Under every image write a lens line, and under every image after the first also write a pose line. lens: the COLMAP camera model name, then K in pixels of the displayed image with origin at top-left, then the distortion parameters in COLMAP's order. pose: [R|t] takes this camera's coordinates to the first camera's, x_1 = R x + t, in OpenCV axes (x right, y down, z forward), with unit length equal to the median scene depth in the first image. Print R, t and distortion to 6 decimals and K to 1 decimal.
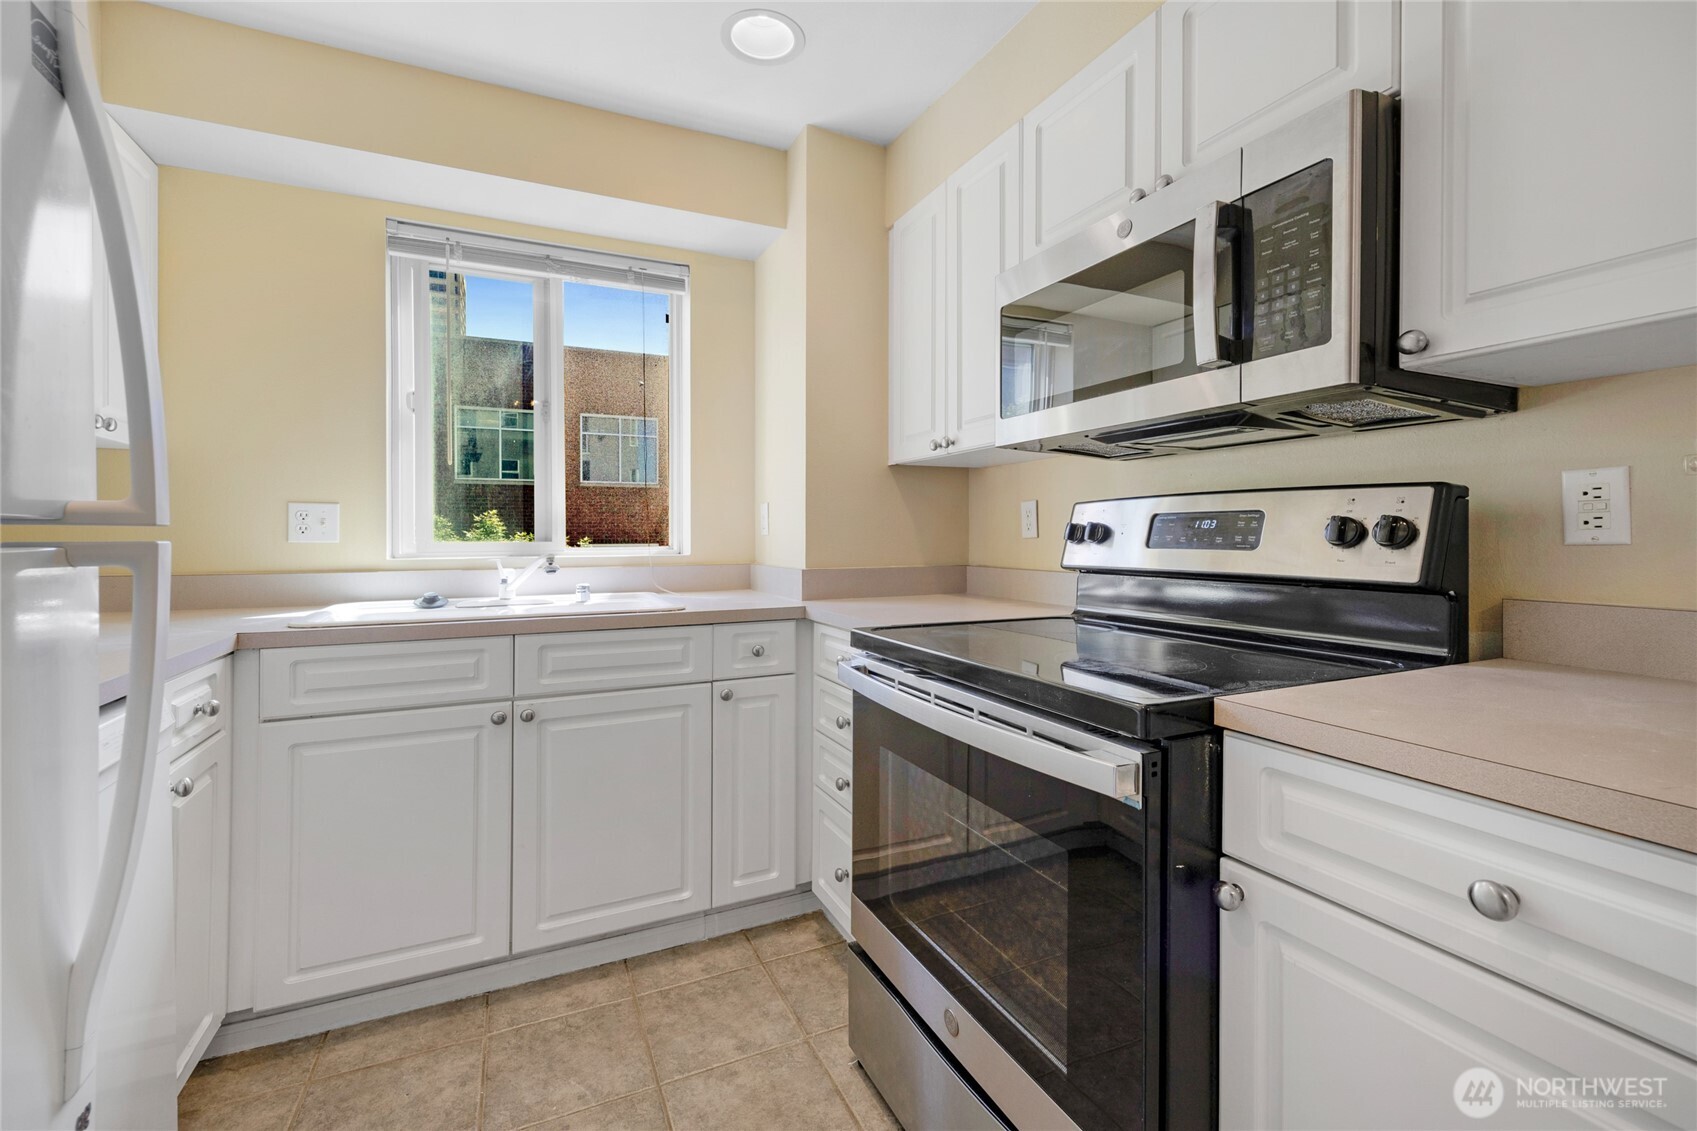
lens RADIAL K [[712.7, 0, 837.5], [0, 712.7, 543.1], [0, 0, 1]] dist [0.000763, -0.006133]
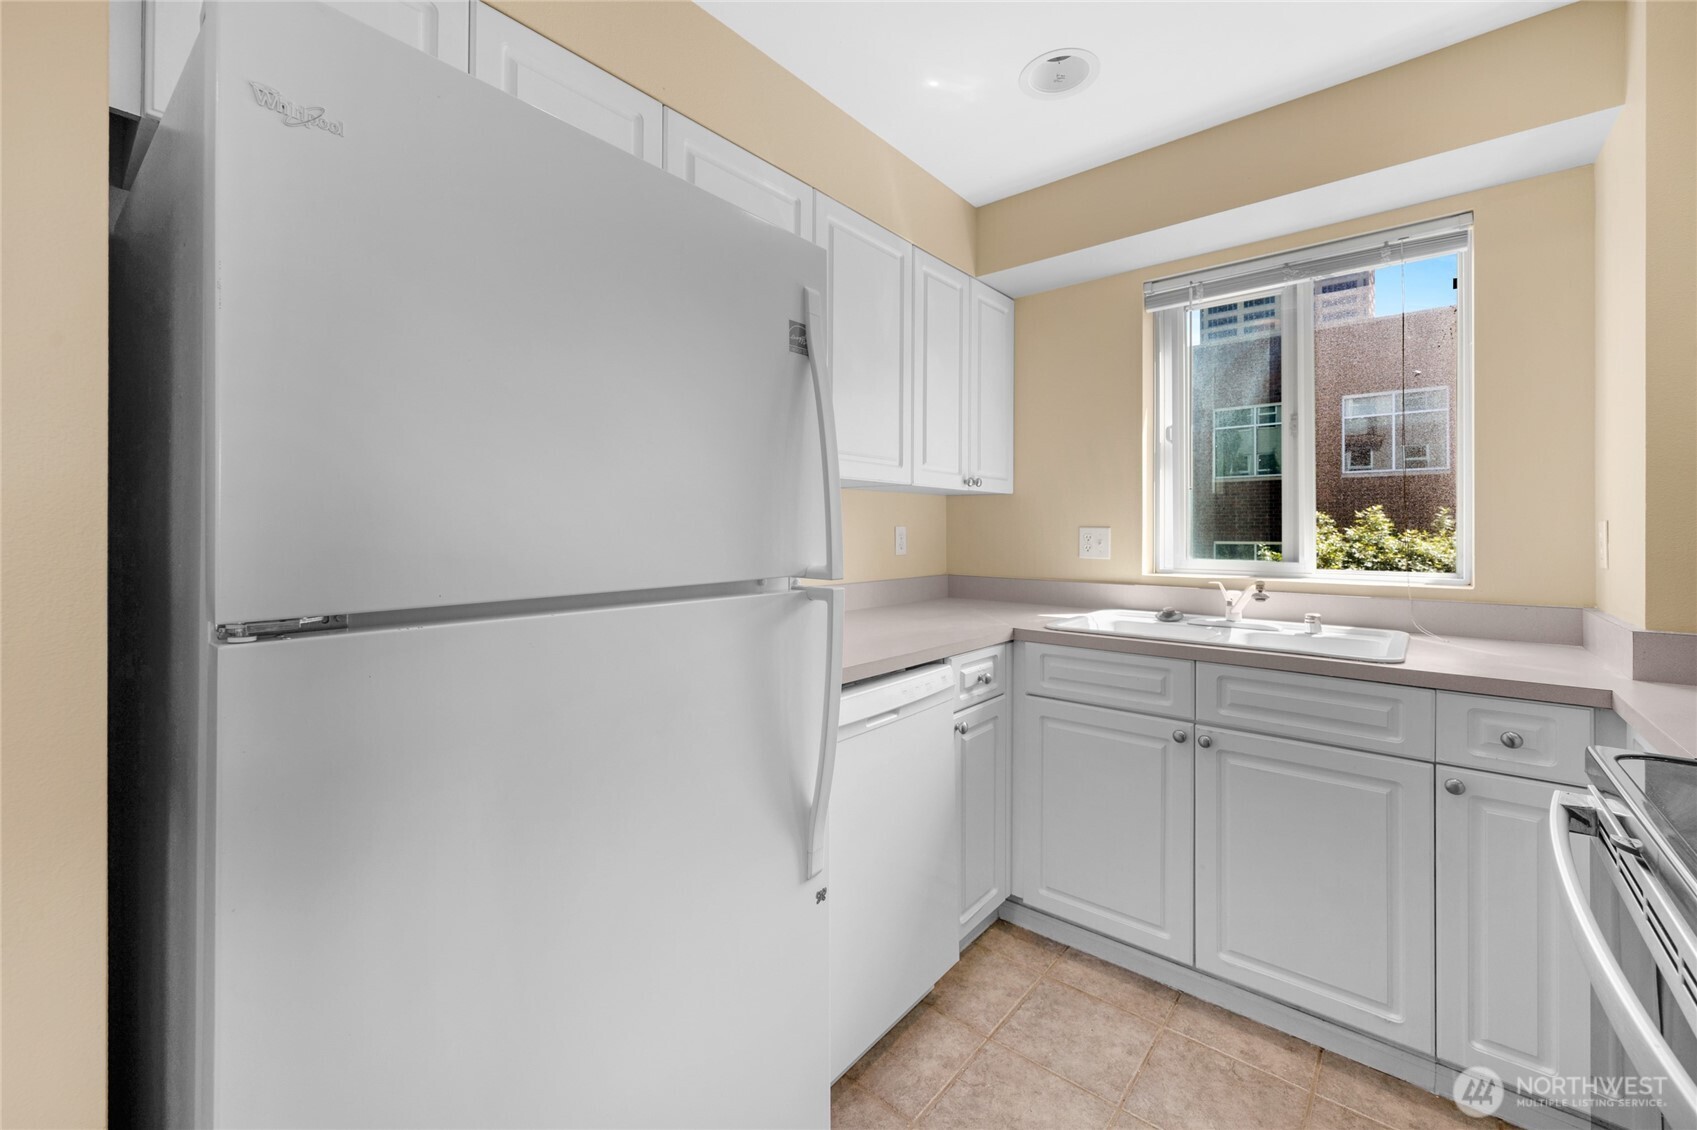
lens RADIAL K [[685.7, 0, 844.4], [0, 685.7, 533.4], [0, 0, 1]] dist [0.001709, -0.000262]
pose [[0.423571, -0.002332, -0.905860, 0.235284], [-0.002598, 0.999989, -0.003789, -0.051952], [0.905859, 0.003958, 0.423561, 0.105015]]
